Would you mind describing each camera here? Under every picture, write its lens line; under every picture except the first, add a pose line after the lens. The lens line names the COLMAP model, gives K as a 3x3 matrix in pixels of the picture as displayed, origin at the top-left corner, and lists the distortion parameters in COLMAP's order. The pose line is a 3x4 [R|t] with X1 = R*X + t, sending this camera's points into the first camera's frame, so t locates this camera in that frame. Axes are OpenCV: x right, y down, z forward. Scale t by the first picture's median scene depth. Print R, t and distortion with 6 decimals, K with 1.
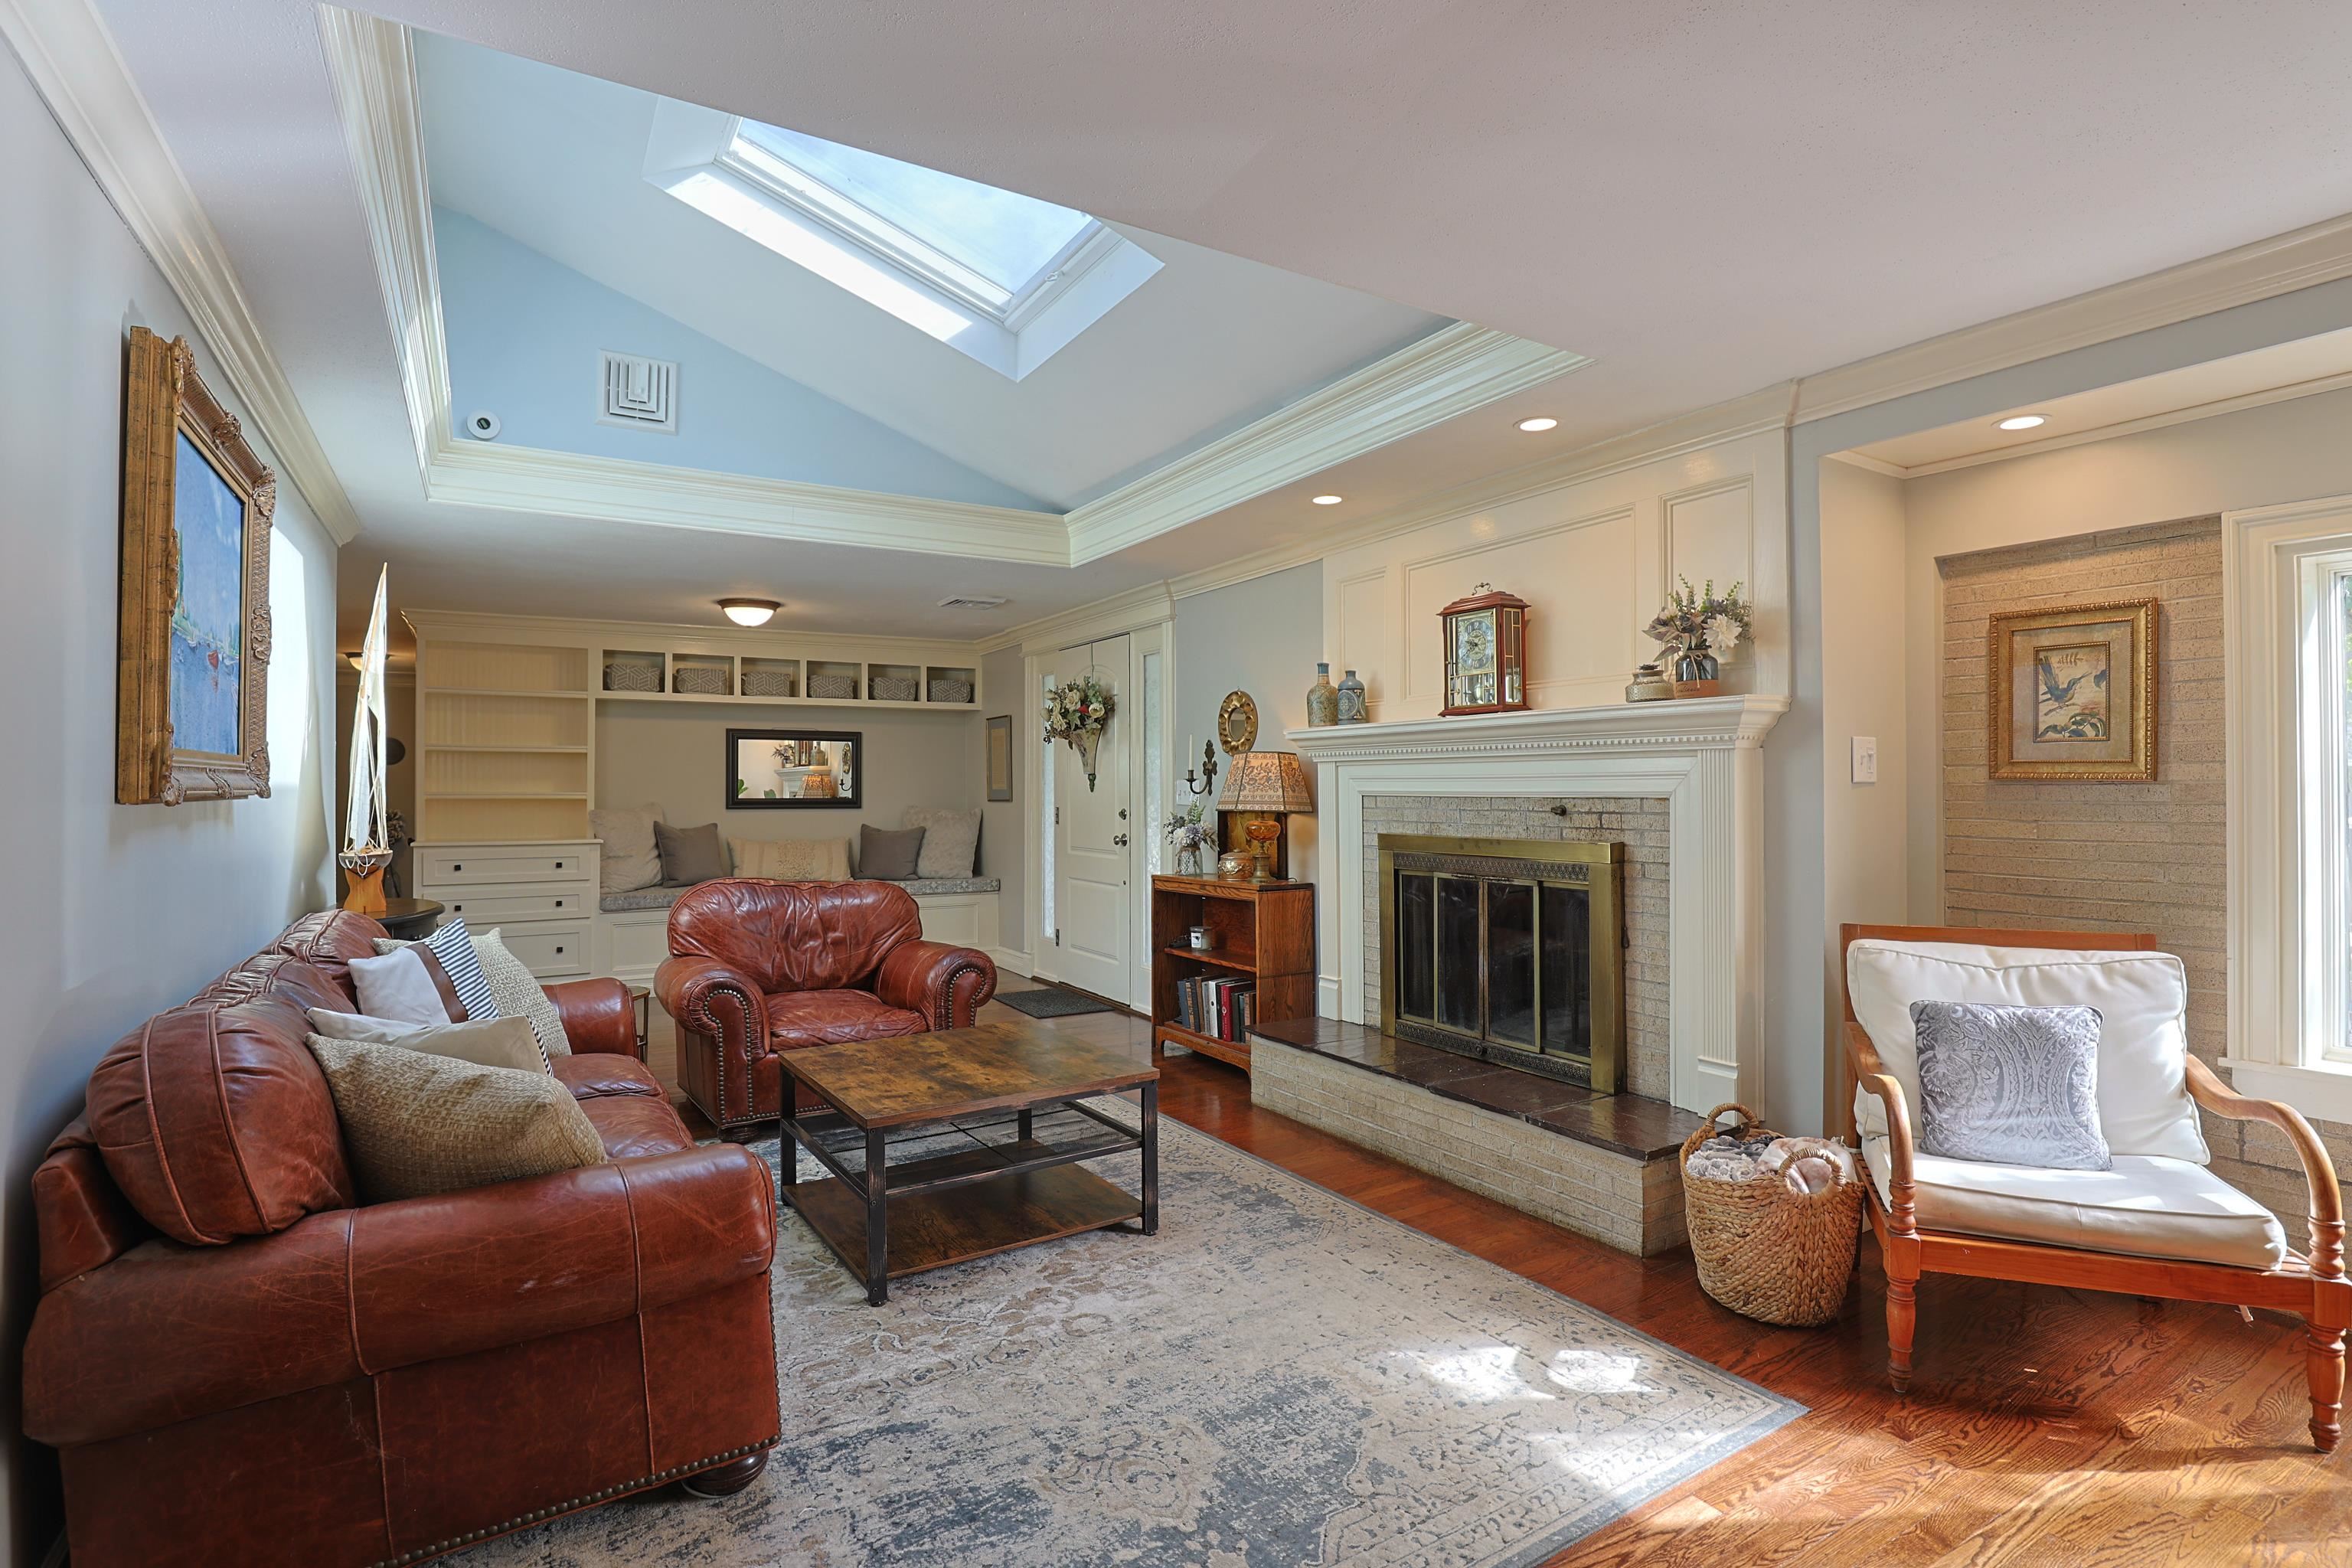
lens RADIAL K [[1128.4, 0, 1176.0], [0, 1128.4, 784.0], [0, 0, 1]] dist [-0.026262, 0.001004]
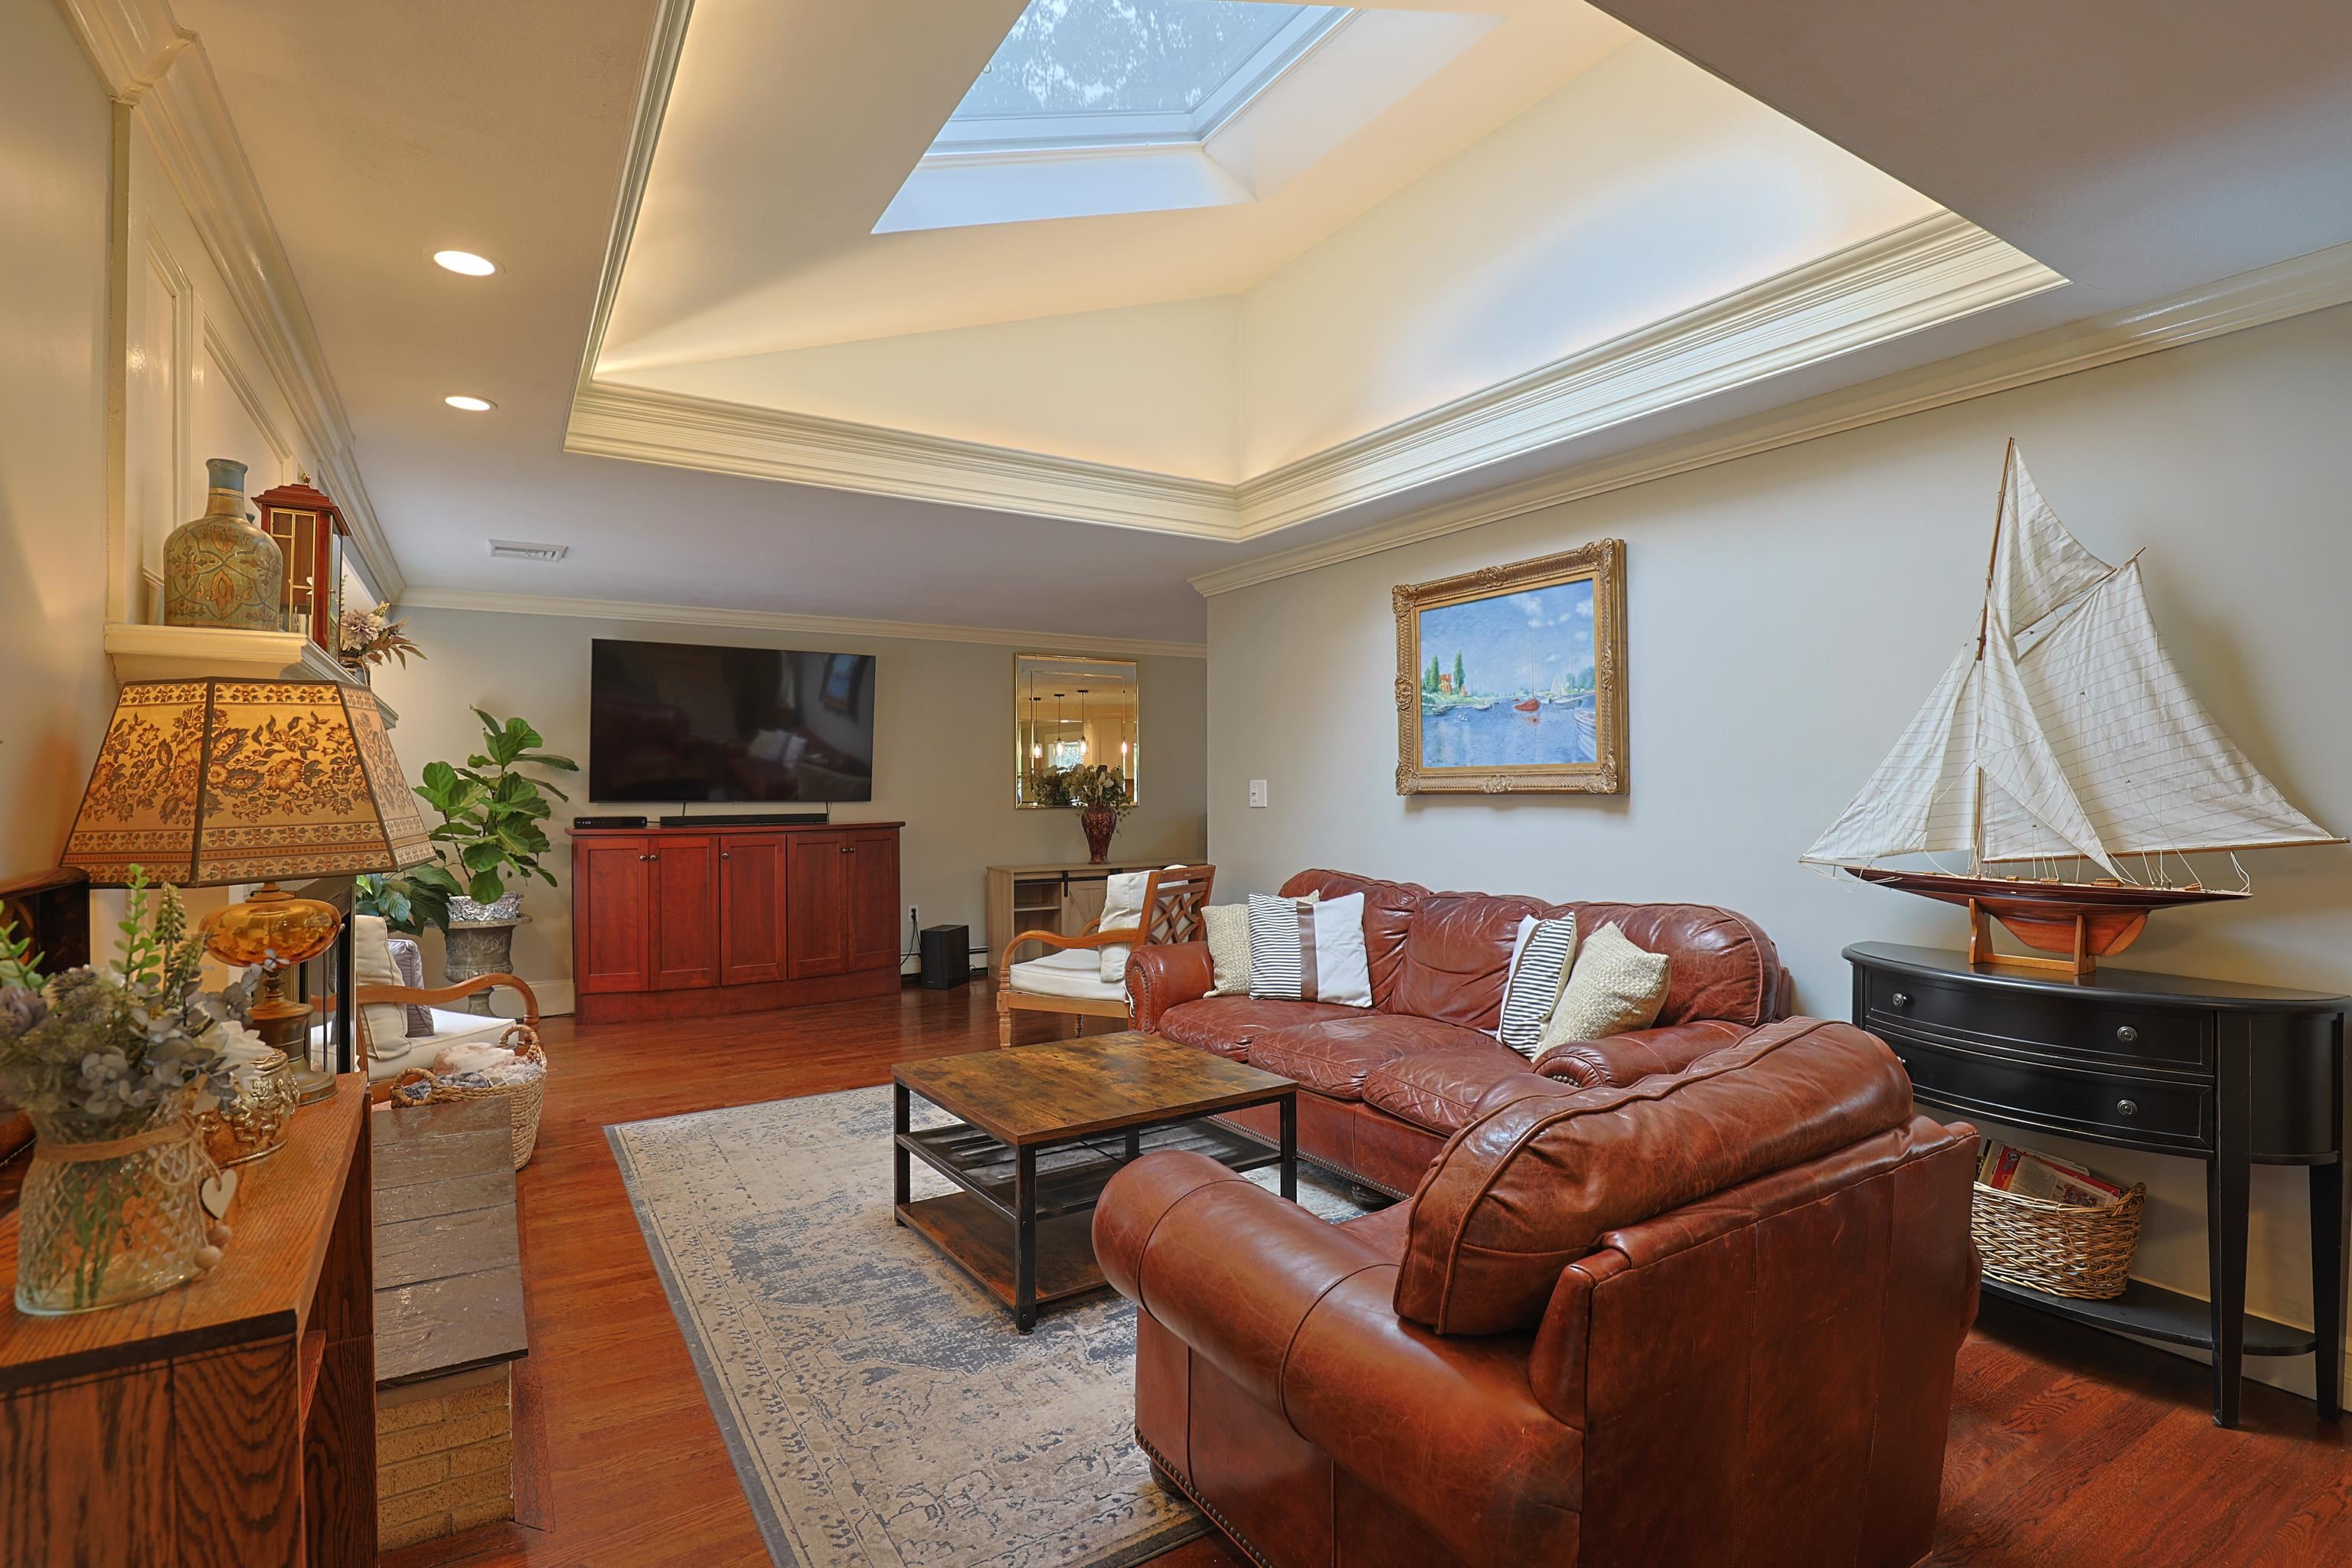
lens RADIAL K [[1132.3, 0, 1176.0], [0, 1132.3, 784.0], [0, 0, 1]] dist [-0.024849, 0.000056]
pose [[-0.999958, 0.004529, -0.007953, -0.264846], [0.004583, 0.999967, -0.006732, 0.003267], [0.007922, -0.006768, -0.999946, 2.012736]]
